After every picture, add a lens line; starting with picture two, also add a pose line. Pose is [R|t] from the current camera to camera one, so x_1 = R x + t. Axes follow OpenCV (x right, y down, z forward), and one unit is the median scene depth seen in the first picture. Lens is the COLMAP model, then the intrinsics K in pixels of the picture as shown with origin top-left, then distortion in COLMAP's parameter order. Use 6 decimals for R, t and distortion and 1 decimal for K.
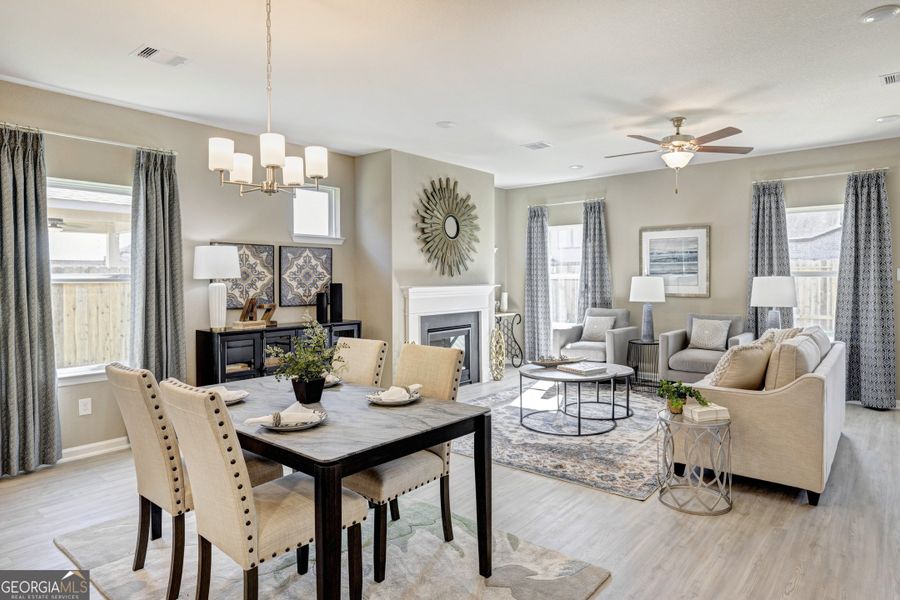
lens RADIAL K [[526.5, 0, 463.9], [0, 526.5, 283.8], [0, 0, 1]] dist [0.001556, -0.000565]
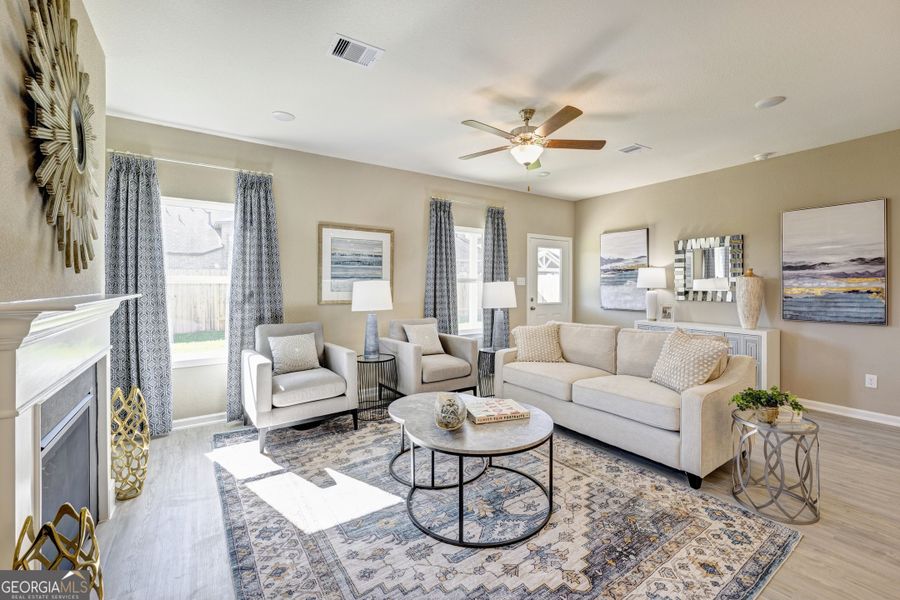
lens RADIAL K [[389.9, 0, 469.9], [0, 389.9, 284.8], [0, 0, 1]] dist [-0.000725, -0.000561]
pose [[0.267051, 0.003701, 0.963675, -0.246464], [0.010417, 0.999923, -0.006727, -0.001465], [-0.963626, 0.011835, 0.266992, 0.782064]]
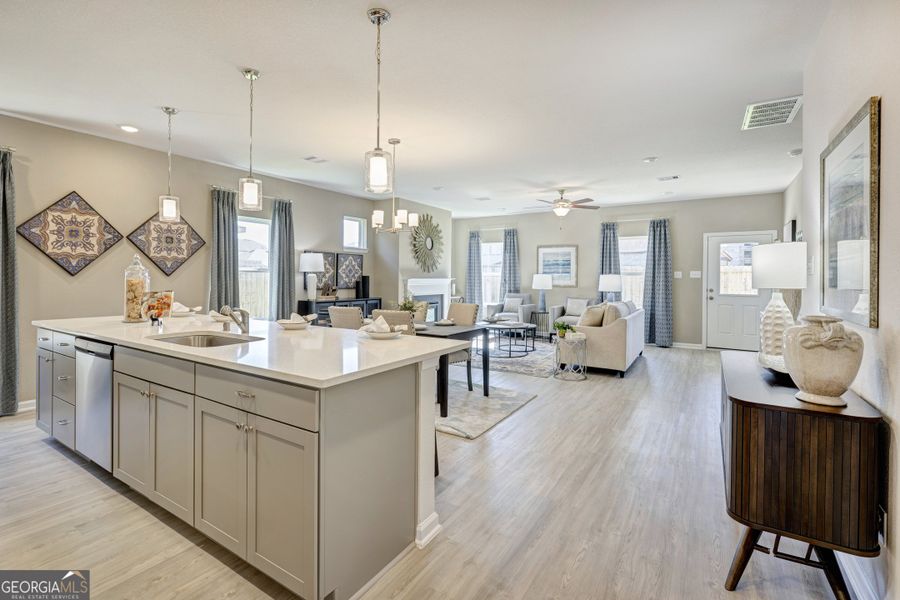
lens RADIAL K [[415.7, 0, 428.5], [0, 415.7, 278.7], [0, 0, 1]] dist [0.004912, -0.001609]
pose [[0.995442, 0.011840, 0.094630, -0.175675], [-0.011168, 0.999908, -0.007634, 0.017395], [-0.094712, 0.006543, 0.995483, -0.371704]]
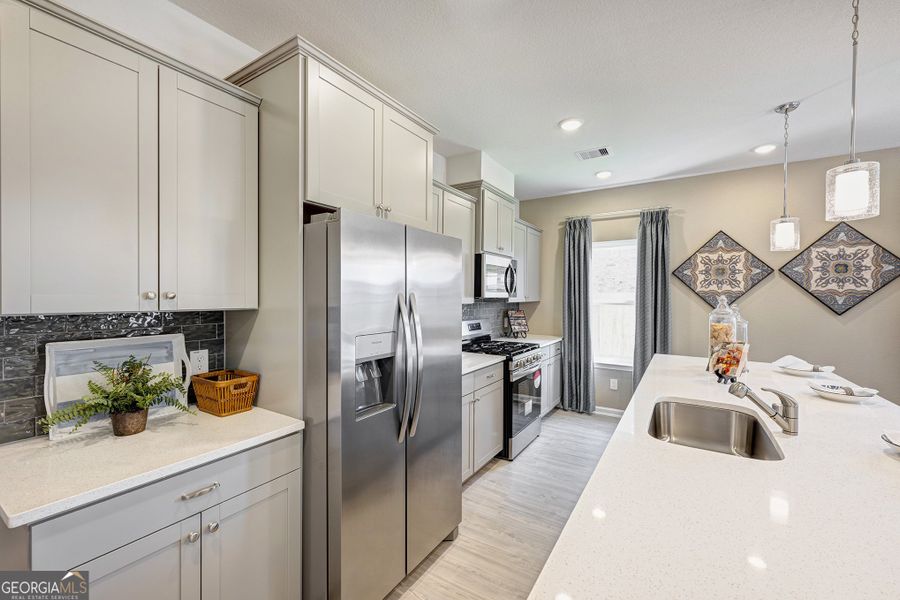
lens RADIAL K [[366.5, 0, 449.7], [0, 366.5, 299.8], [0, 0, 1]] dist [-0.005300, 0.000525]
pose [[0.115248, 0.016805, -0.993195, -0.121093], [-0.017182, 0.999741, 0.014922, -0.012832], [0.993188, 0.015346, 0.115507, -0.134908]]
